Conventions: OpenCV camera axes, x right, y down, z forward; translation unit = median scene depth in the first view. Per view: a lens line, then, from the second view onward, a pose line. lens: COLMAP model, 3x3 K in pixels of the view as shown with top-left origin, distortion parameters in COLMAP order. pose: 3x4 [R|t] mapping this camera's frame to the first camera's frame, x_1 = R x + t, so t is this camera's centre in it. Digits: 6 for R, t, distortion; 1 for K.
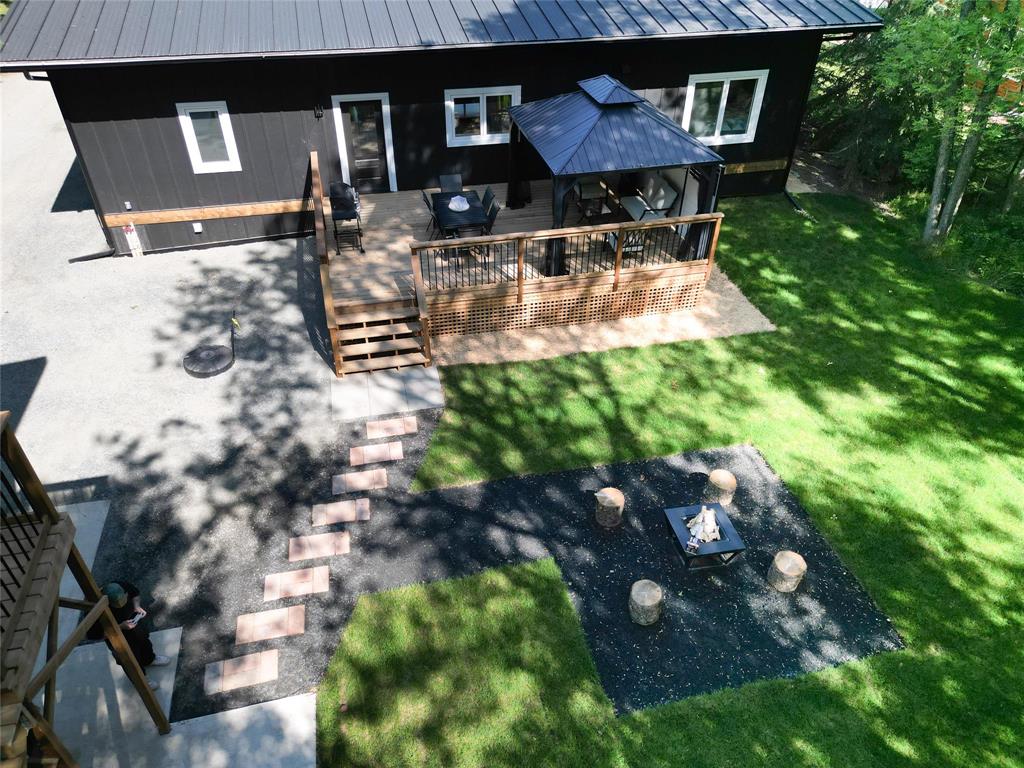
lens RADIAL K [[727.6, 0, 517.3], [0, 727.6, 382.1], [0, 0, 1]] dist [0.057397, 0.001714]
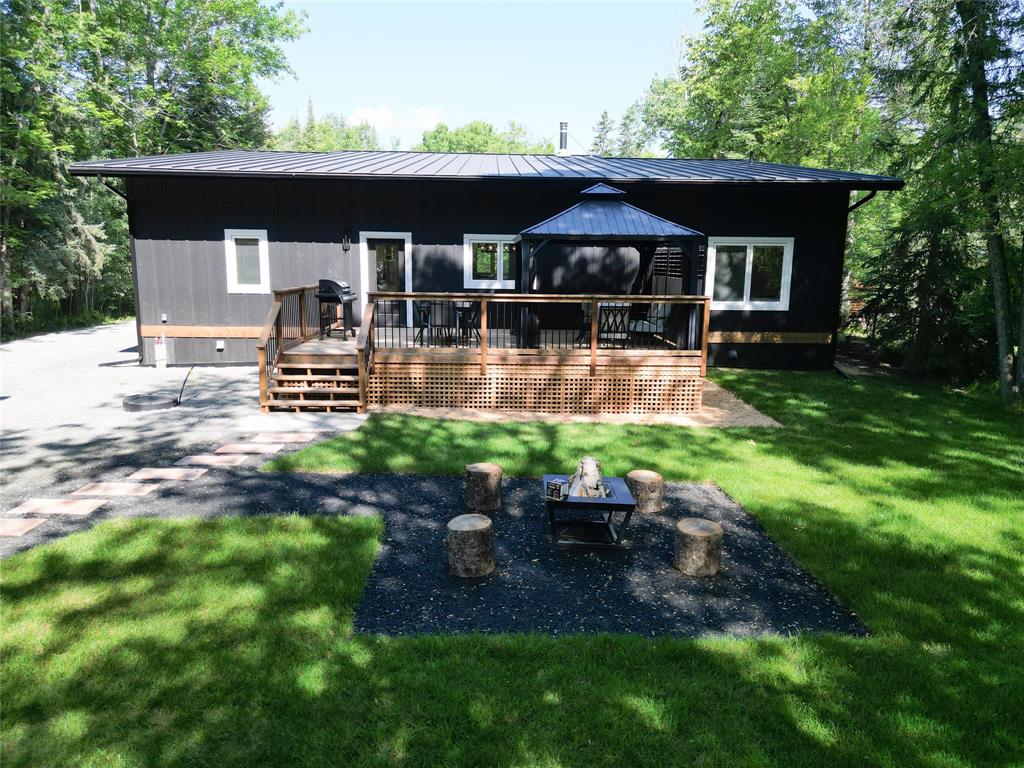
lens RADIAL K [[727.6, 0, 515.8], [0, 727.6, 394.3], [0, 0, 1]] dist [0.057397, 0.001714]
pose [[0.977676, 0.043159, -0.205639, 0.247042], [-0.133761, 0.882592, -0.450709, 0.335677], [0.162043, 0.468154, 0.868662, 0.240931]]
